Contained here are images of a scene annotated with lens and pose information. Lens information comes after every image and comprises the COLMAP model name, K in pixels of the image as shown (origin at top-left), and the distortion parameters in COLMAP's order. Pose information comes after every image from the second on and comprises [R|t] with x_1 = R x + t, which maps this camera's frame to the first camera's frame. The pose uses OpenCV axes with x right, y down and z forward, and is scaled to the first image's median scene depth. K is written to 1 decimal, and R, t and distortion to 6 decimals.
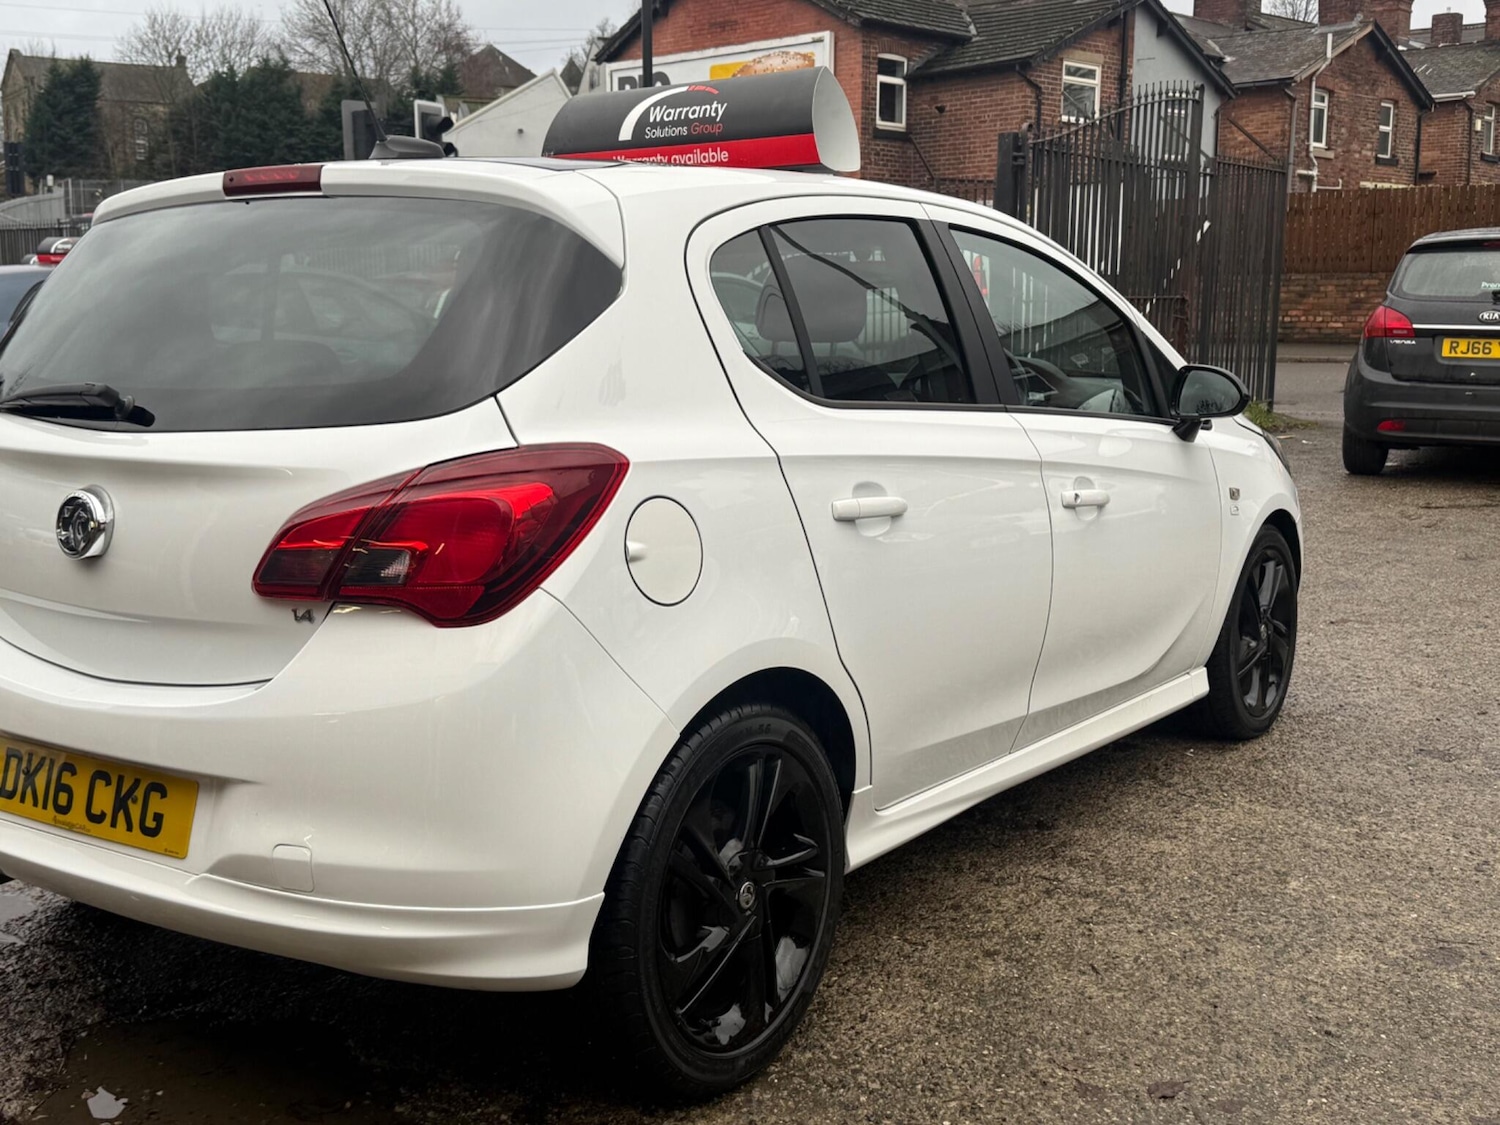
lens RADIAL K [[1636.5, 0, 746.4], [0, 1636.5, 561.0], [0, 0, 1]] dist [0.090809, 0.000000]
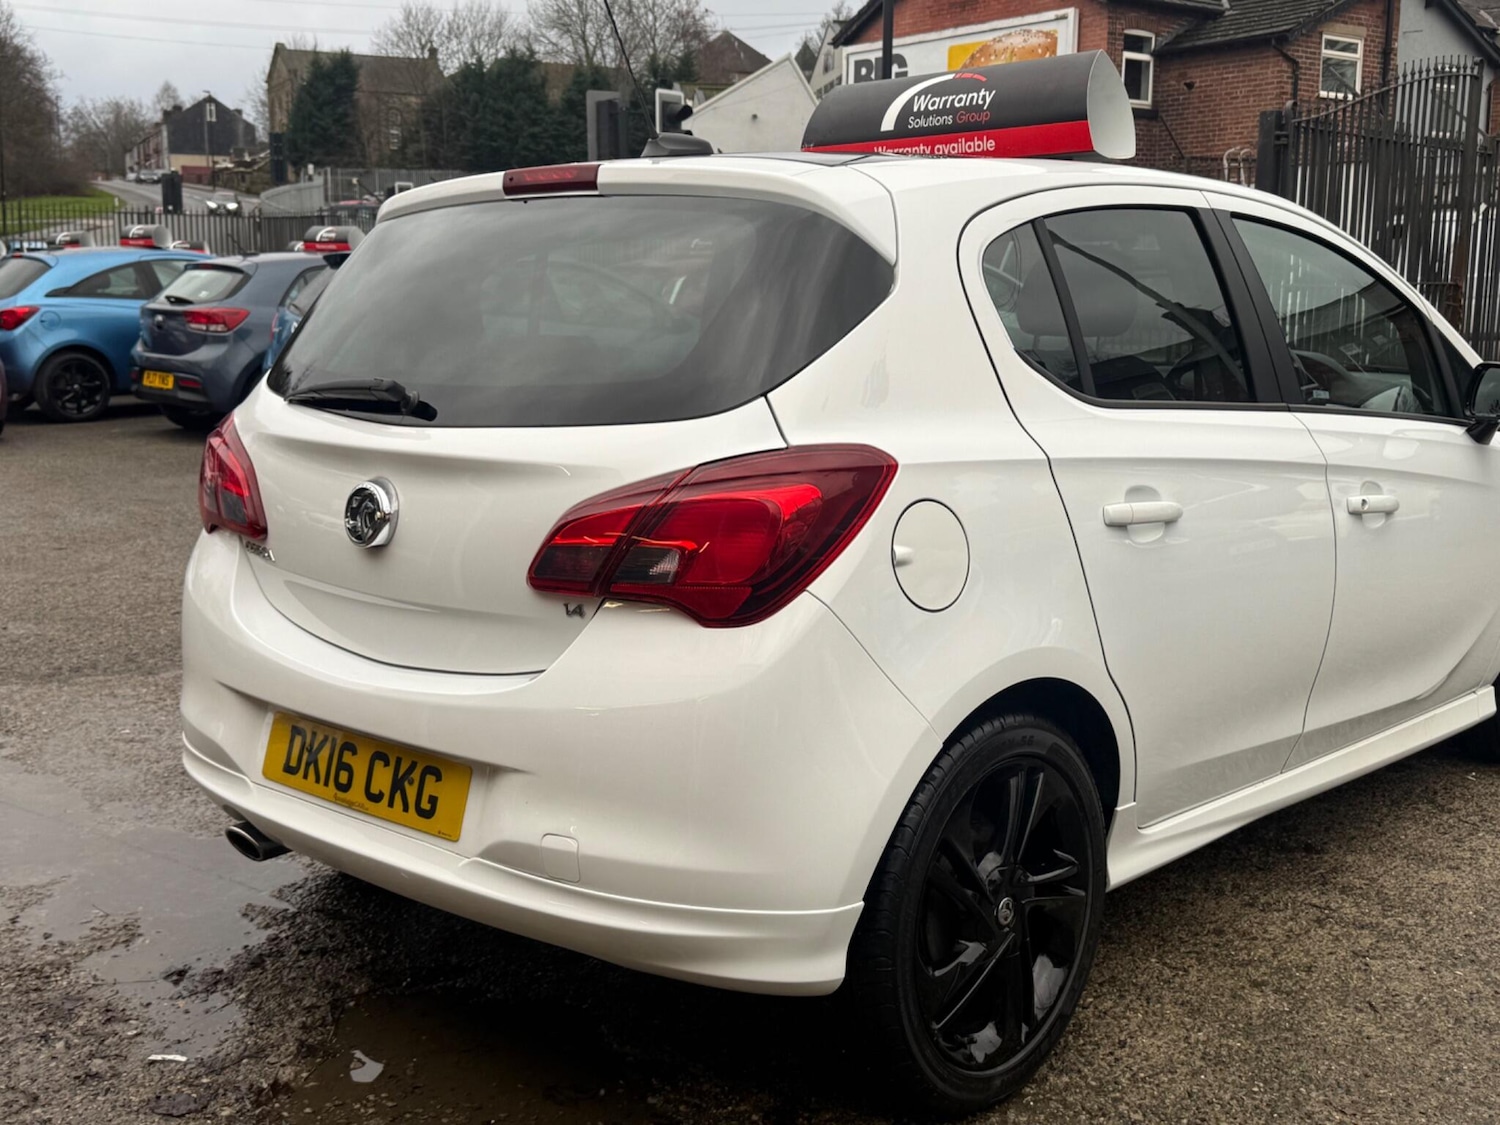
lens RADIAL K [[1636.5, 0, 736.1], [0, 1636.5, 561.1], [0, 0, 1]] dist [0.090809, 0.000000]
pose [[0.989953, 0.026778, -0.138841, -0.020375], [-0.025415, 0.999610, 0.011580, -0.007627], [0.139097, -0.007935, 0.990247, 0.010819]]
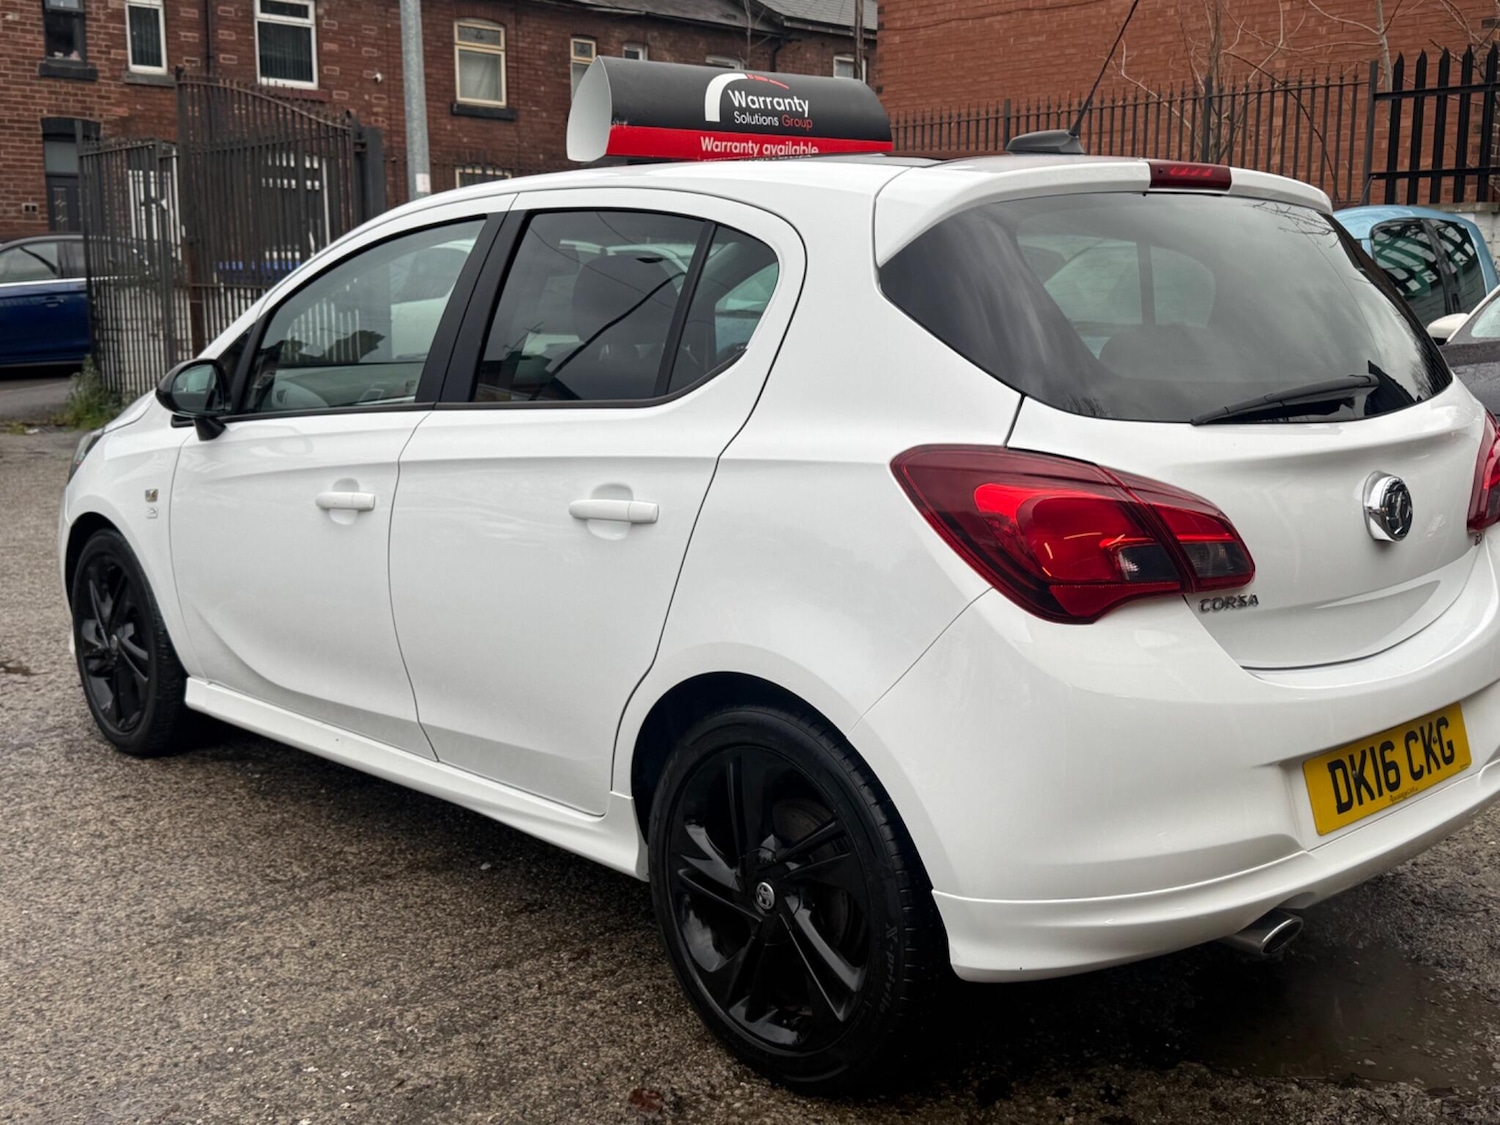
lens RADIAL K [[1656.7, 0, 730.5], [0, 1656.7, 562.8], [0, 0, 1]] dist [0.063309, 0.000000]
pose [[0.218108, -0.160582, 0.962623, -1.080268], [0.151654, 0.979965, 0.129114, -0.133989], [-0.964069, 0.117825, 0.238091, 0.826809]]
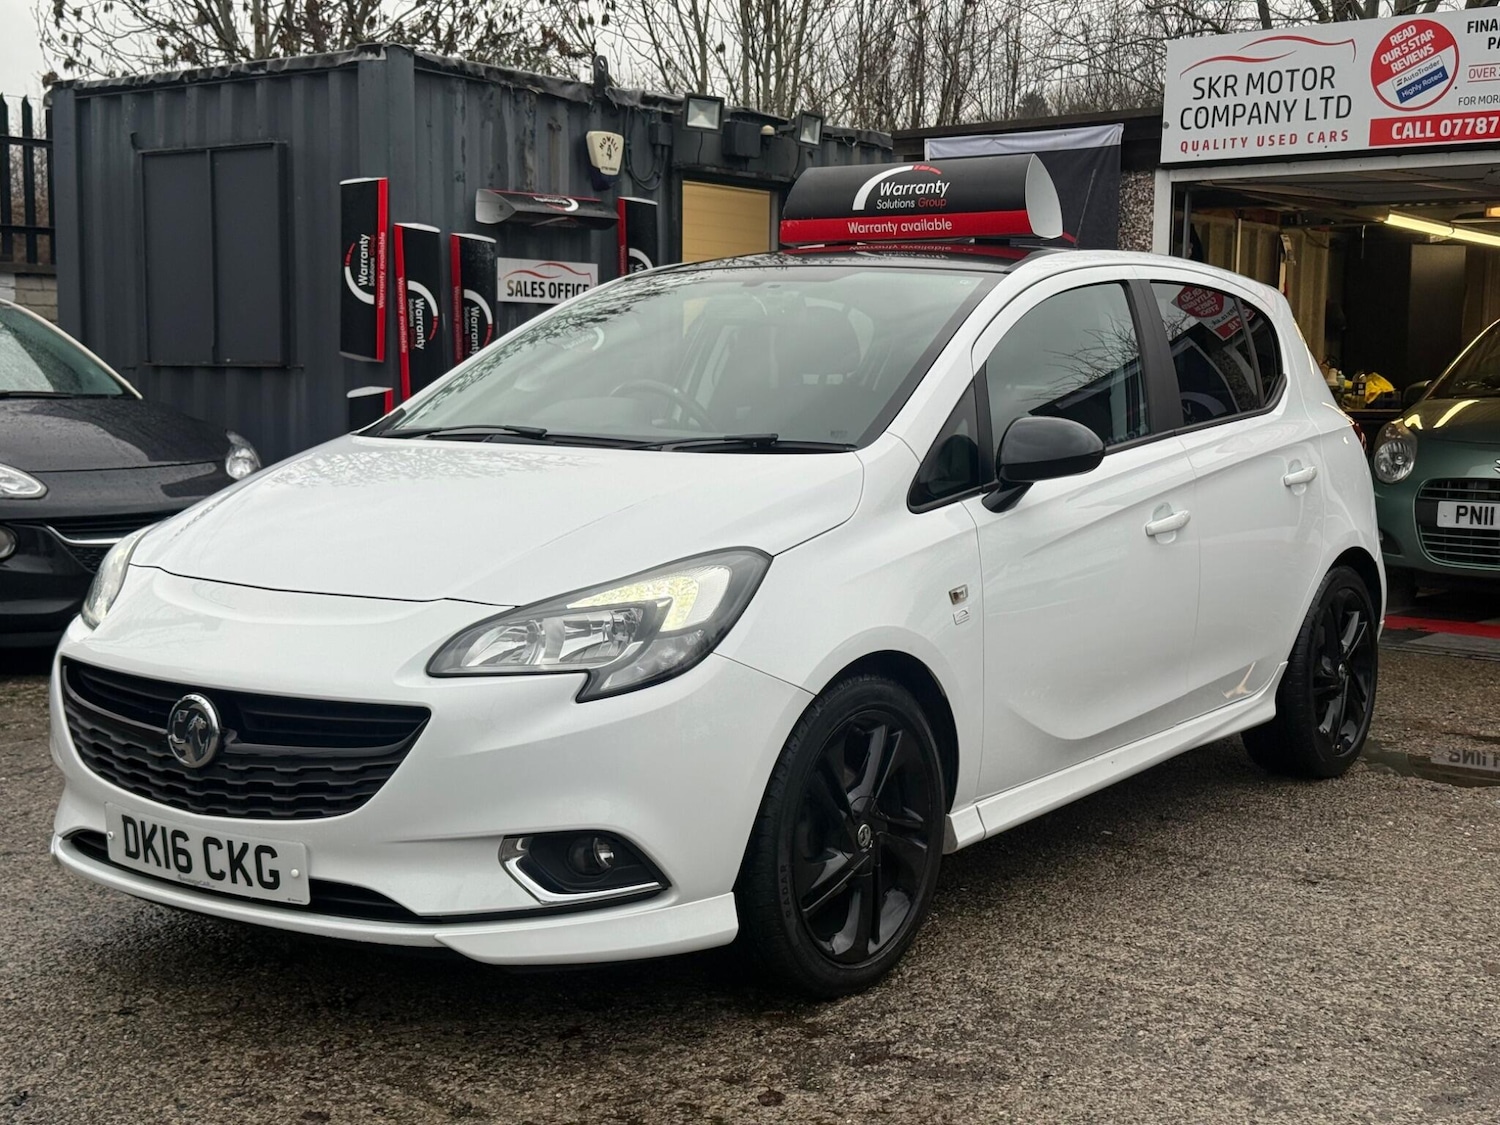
lens RADIAL K [[2085.3, 0, 756.2], [0, 2085.3, 570.5], [0, 0, 1]] dist [0.122348, 0.000000]
pose [[-0.999996, -0.002360, 0.001697, 0.102736], [-0.001847, 0.966656, 0.256072, -0.411473], [-0.002245, 0.256067, -0.966656, 2.664920]]
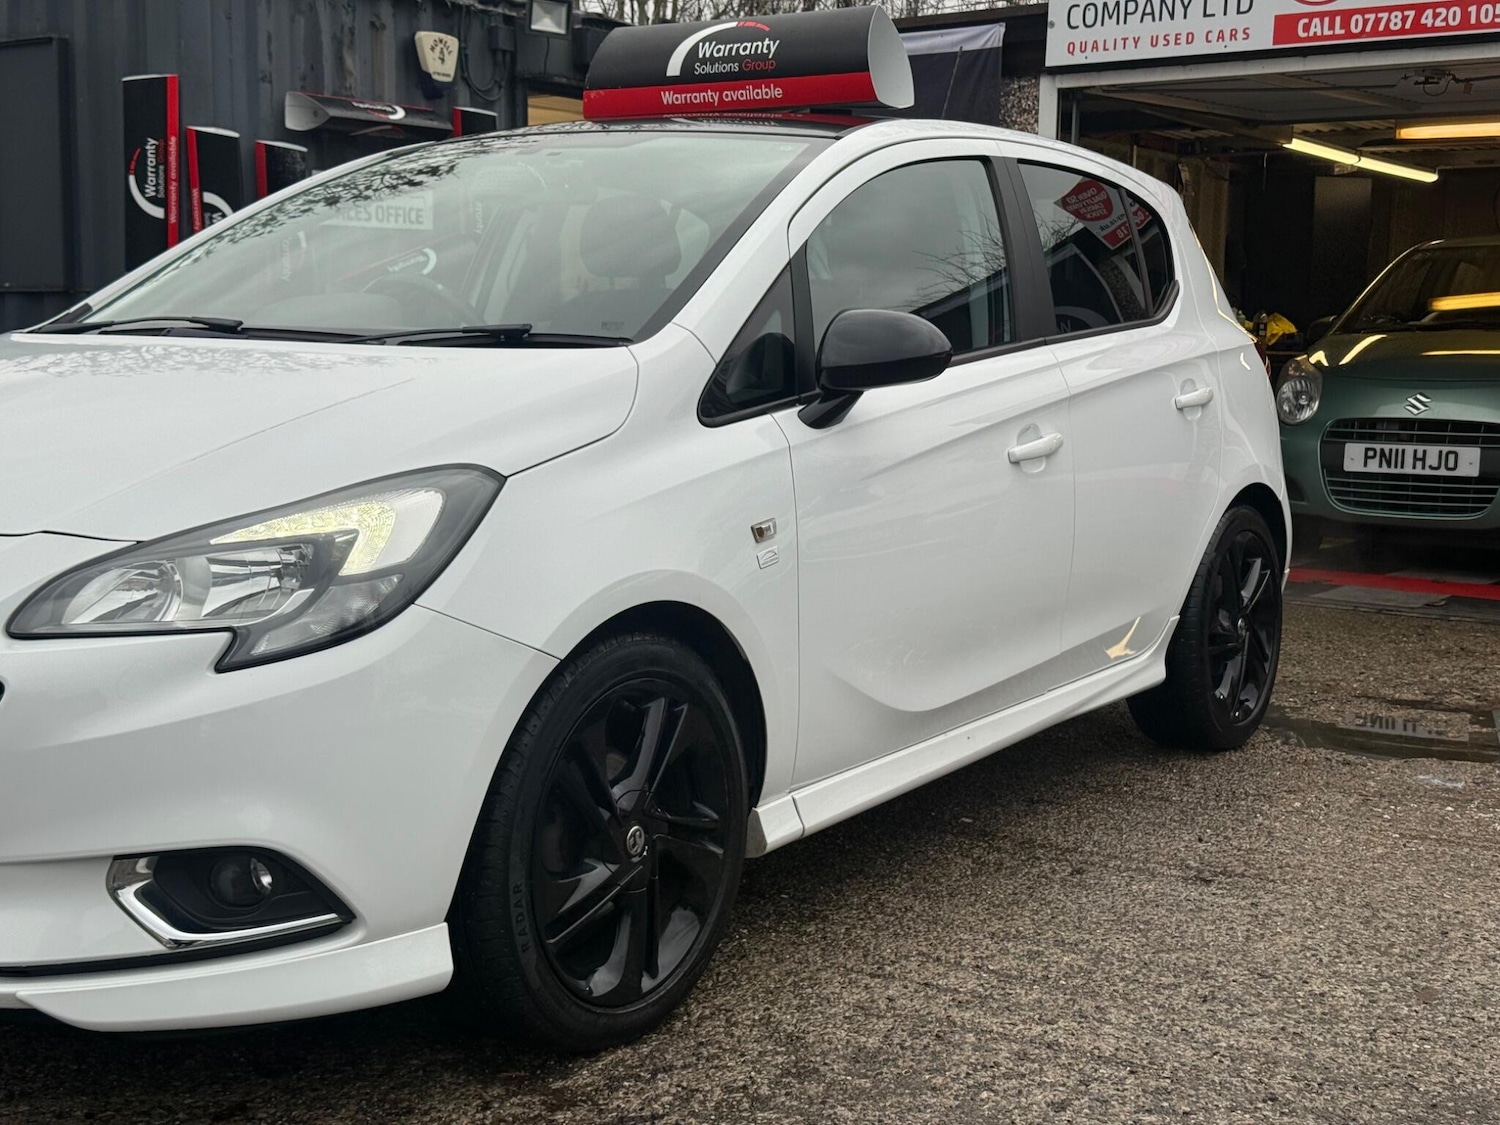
lens RADIAL K [[2085.3, 0, 763.7], [0, 2085.3, 571.0], [0, 0, 1]] dist [0.122348, 0.000000]
pose [[-0.998941, 0.000730, -0.046011, 0.031728], [-0.011886, 0.961849, 0.273322, -0.330691], [0.044455, 0.273579, -0.960822, 2.417930]]
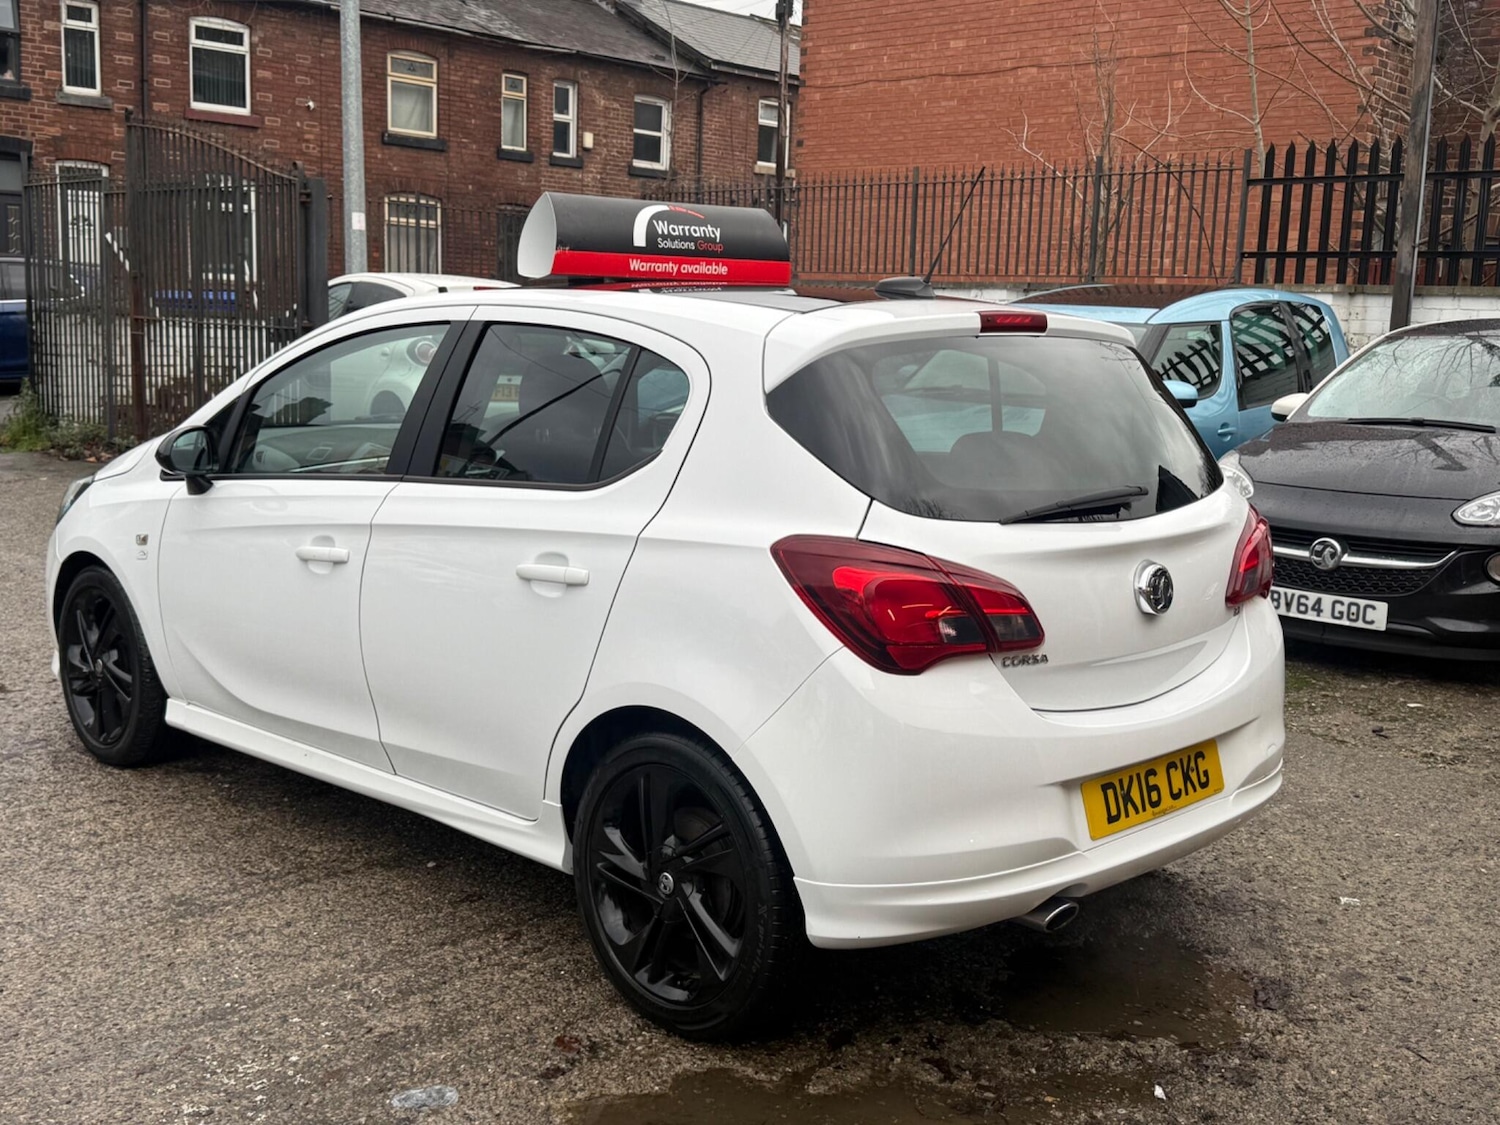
lens RADIAL K [[1656.7, 0, 736.0], [0, 1656.7, 558.1], [0, 0, 1]] dist [0.063309, 0.000000]
pose [[0.169912, -0.138497, 0.975678, -1.271781], [0.121293, 0.985486, 0.118767, -0.178245], [-0.977966, 0.098163, 0.184244, 0.775953]]
